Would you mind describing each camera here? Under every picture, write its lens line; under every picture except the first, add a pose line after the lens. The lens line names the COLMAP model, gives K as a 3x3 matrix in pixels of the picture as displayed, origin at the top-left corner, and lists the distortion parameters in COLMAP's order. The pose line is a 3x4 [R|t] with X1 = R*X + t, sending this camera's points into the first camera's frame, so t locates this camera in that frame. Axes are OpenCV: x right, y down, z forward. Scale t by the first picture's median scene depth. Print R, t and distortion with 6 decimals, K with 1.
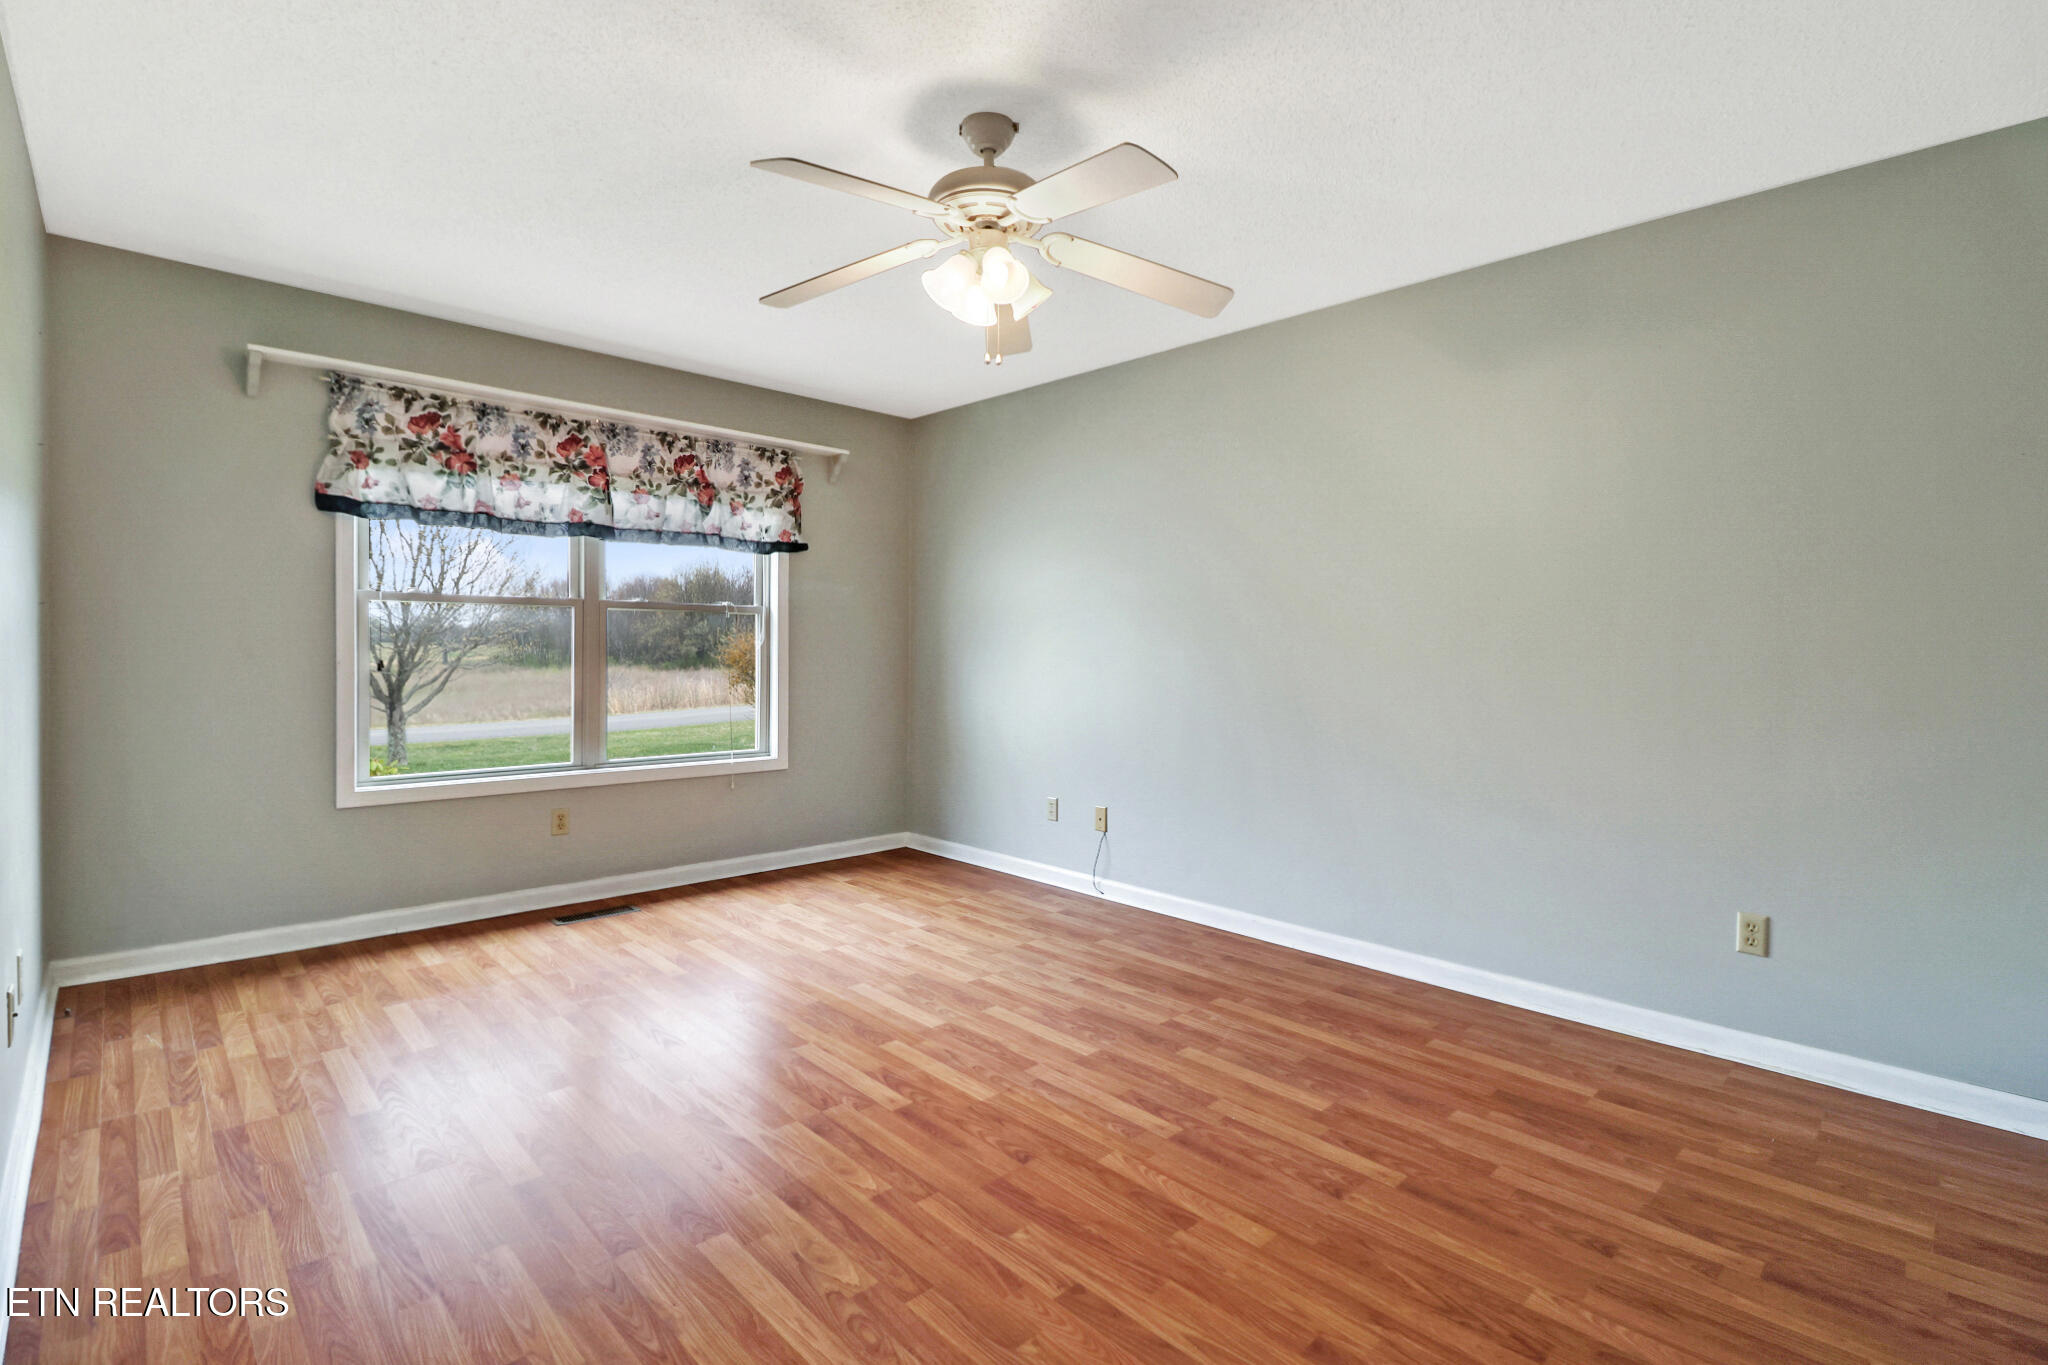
lens RADIAL K [[947.7, 0, 1035.7], [0, 947.7, 655.3], [0, 0, 1]] dist [0.002238, -0.015137]
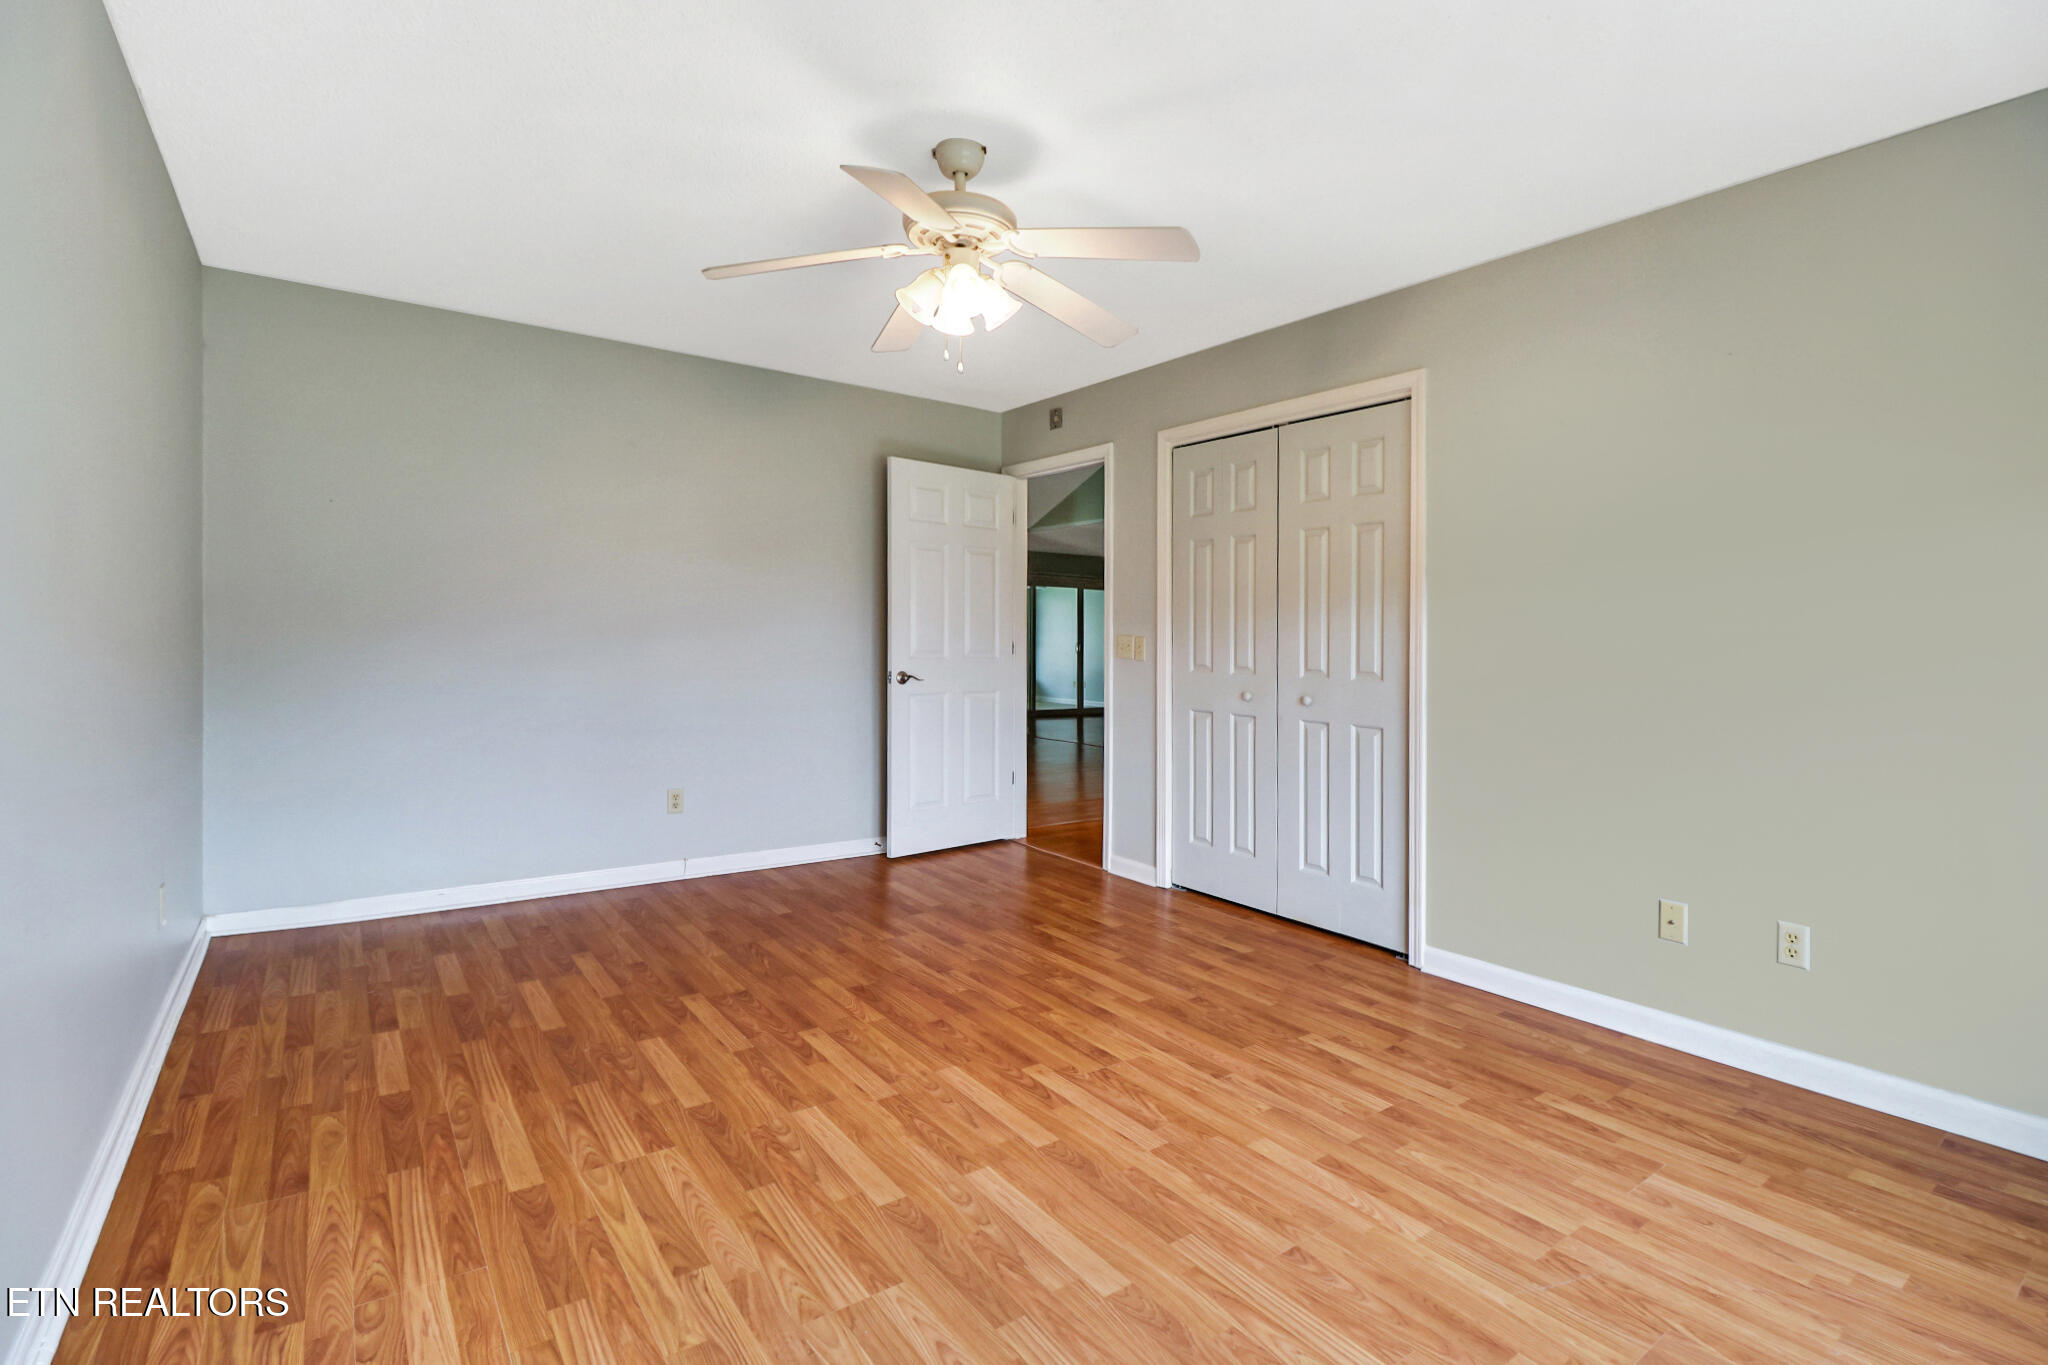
lens RADIAL K [[952.0, 0, 1026.1], [0, 952.0, 656.4], [0, 0, 1]] dist [-0.001138, -0.015263]
pose [[-0.988337, -0.033571, 0.148536, -0.268818], [-0.031062, 0.999333, 0.019179, -0.003182], [-0.149081, 0.014342, -0.988721, 1.977536]]
